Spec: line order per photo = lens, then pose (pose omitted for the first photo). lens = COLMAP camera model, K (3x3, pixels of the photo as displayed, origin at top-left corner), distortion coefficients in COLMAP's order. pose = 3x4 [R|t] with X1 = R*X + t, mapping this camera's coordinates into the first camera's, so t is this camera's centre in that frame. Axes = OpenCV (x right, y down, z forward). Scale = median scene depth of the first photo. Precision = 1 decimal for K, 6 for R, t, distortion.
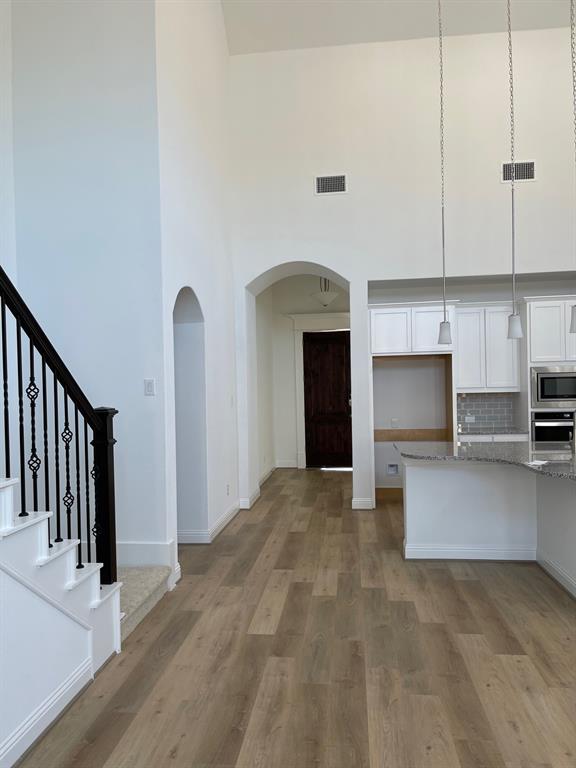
lens RADIAL K [[575.7, 0, 286.7], [0, 575.7, 390.1], [0, 0, 1]] dist [0.064062, -0.088723]
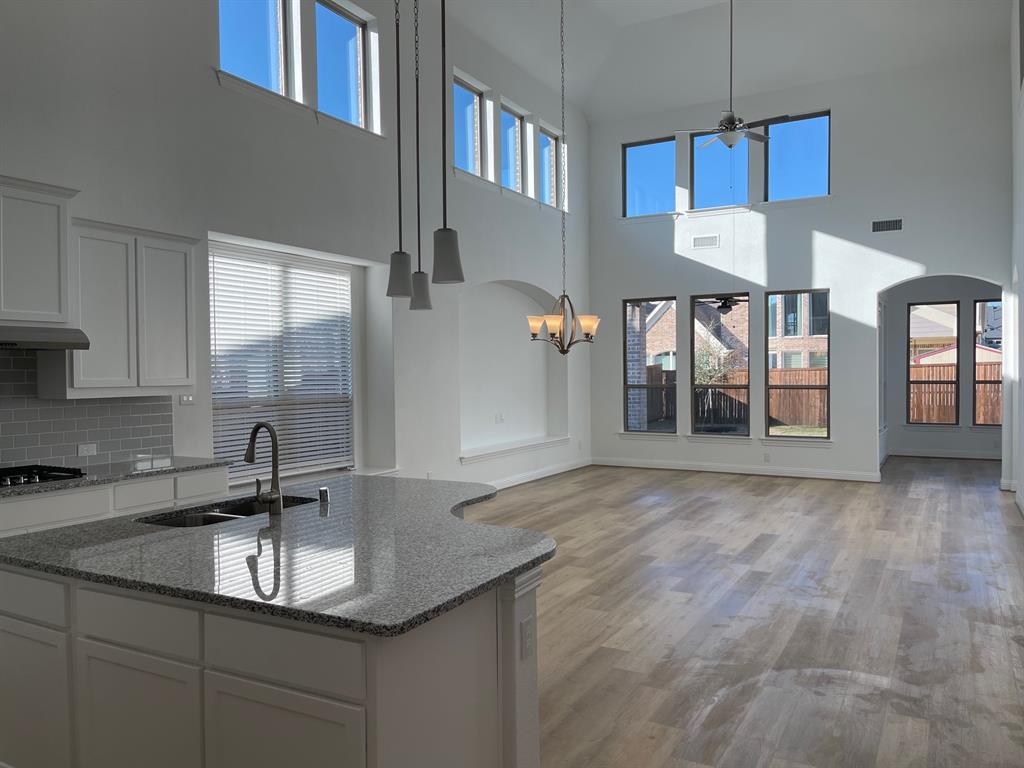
lens RADIAL K [[767.6, 0, 514.5], [0, 767.6, 387.4], [0, 0, 1]] dist [0.064062, -0.088723]
pose [[-0.921879, 0.021250, 0.386894, 0.011901], [0.031746, 0.999280, 0.020757, -0.009954], [-0.386175, 0.031418, -0.921890, 1.060135]]
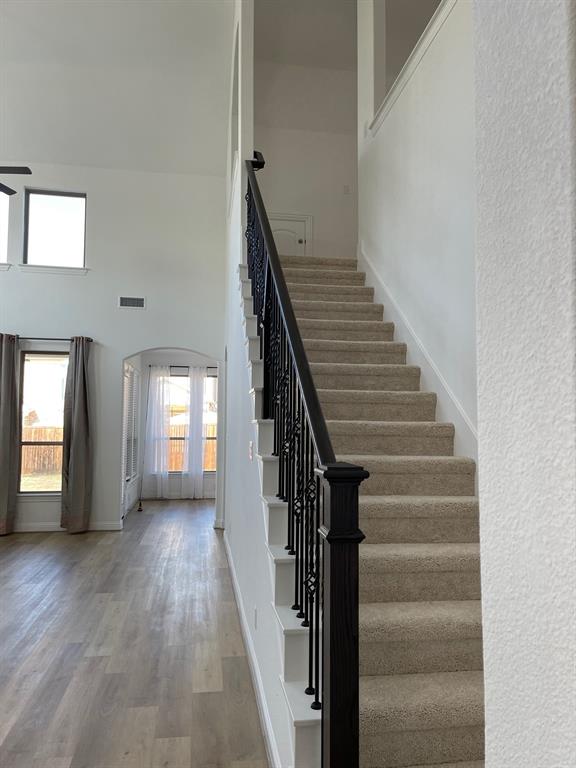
lens RADIAL K [[580.3, 0, 288.8], [0, 580.3, 384.1], [0, 0, 1]] dist [0.064126, 0.000034]
pose [[-0.963839, -0.004431, -0.266449, -0.066830], [0.011876, 0.998154, -0.059559, -0.005057], [0.266221, -0.060569, -0.962007, 0.733918]]
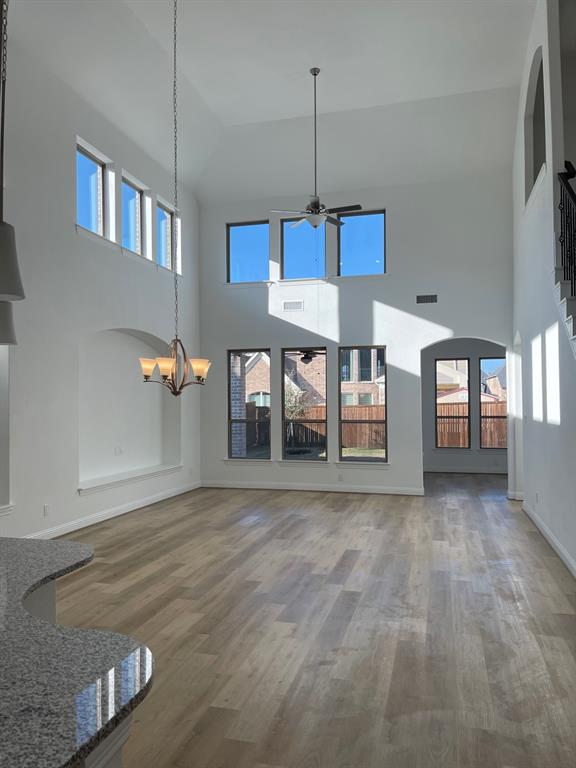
lens RADIAL K [[575.7, 0, 286.7], [0, 575.7, 390.1], [0, 0, 1]] dist [0.064062, -0.088723]
pose [[-0.988715, 0.030101, 0.146750, 0.063142], [0.027434, 0.999420, -0.020160, -0.016607], [-0.147272, -0.015907, -0.988968, 0.900167]]
